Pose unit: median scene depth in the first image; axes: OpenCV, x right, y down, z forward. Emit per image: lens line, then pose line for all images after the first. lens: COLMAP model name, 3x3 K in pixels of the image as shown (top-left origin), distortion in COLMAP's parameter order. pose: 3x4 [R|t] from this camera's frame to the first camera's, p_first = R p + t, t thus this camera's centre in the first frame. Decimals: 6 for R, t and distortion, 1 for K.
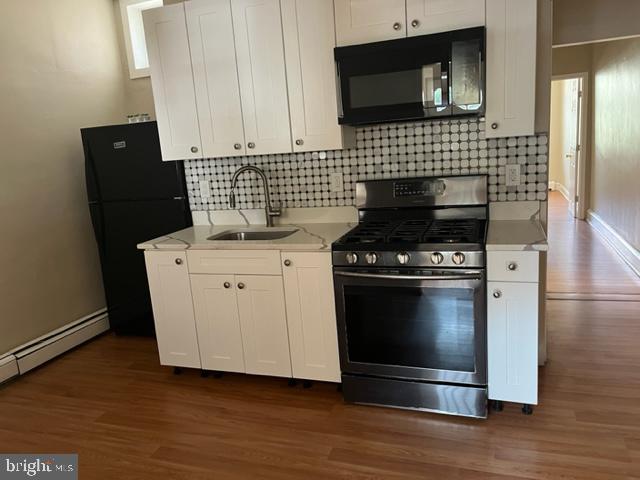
lens RADIAL K [[484.3, 0, 318.3], [0, 484.3, 241.6], [0, 0, 1]] dist [0.056250, -0.080652]
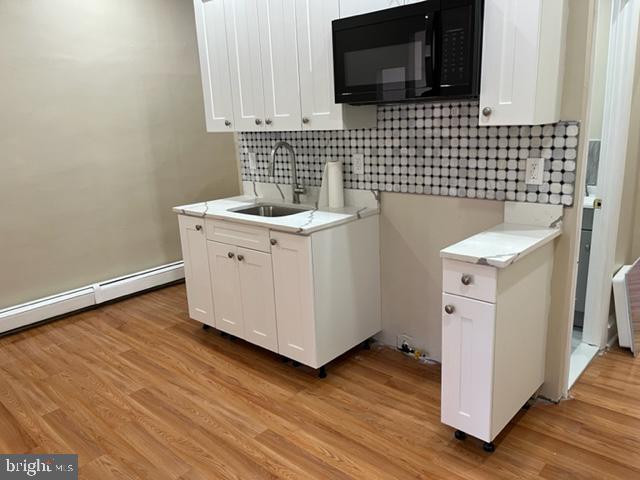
lens RADIAL K [[484.3, 0, 327.5], [0, 484.3, 242.9], [0, 0, 1]] dist [0.056250, -0.080652]
pose [[0.927278, 0.128263, -0.351715, 0.356442], [-0.103751, 0.990724, 0.087764, -0.048980], [0.359710, -0.044891, 0.931984, 0.091983]]
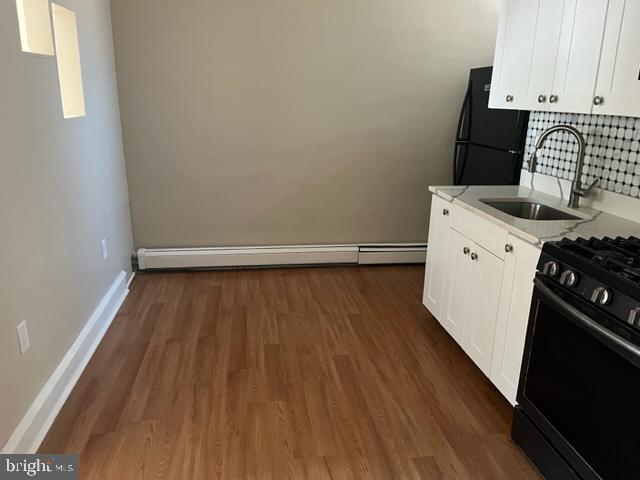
lens RADIAL K [[484.3, 0, 315.3], [0, 484.3, 242.5], [0, 0, 1]] dist [0.056250, -0.080652]
pose [[0.461983, 0.336470, -0.820585, 0.413059], [-0.235928, 0.938526, 0.252004, -0.085958], [0.854933, 0.077178, 0.512966, 0.268139]]
